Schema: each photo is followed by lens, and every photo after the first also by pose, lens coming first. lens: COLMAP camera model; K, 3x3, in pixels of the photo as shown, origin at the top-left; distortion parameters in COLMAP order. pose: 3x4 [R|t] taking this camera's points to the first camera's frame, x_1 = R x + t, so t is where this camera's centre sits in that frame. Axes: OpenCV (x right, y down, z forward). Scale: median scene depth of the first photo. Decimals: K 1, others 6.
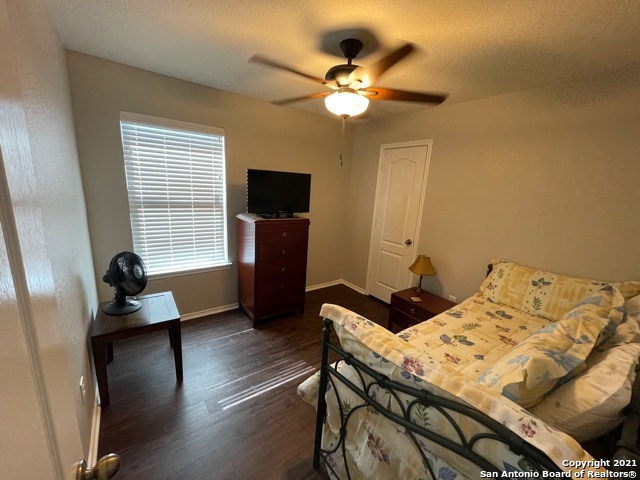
lens RADIAL K [[259.6, 0, 319.7], [0, 259.6, 241.3], [0, 0, 1]] dist [0.007051, -0.000100]
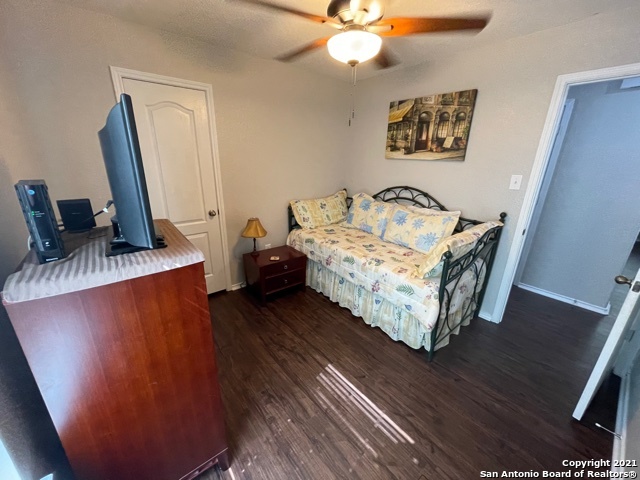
lens RADIAL K [[259.6, 0, 320.2], [0, 259.6, 241.0], [0, 0, 1]] dist [0.007051, -0.000100]
pose [[-0.046180, -0.370349, 0.927744, -0.740911], [0.192358, 0.908056, 0.372065, -0.246925], [-0.980238, 0.195641, 0.029305, 1.001848]]
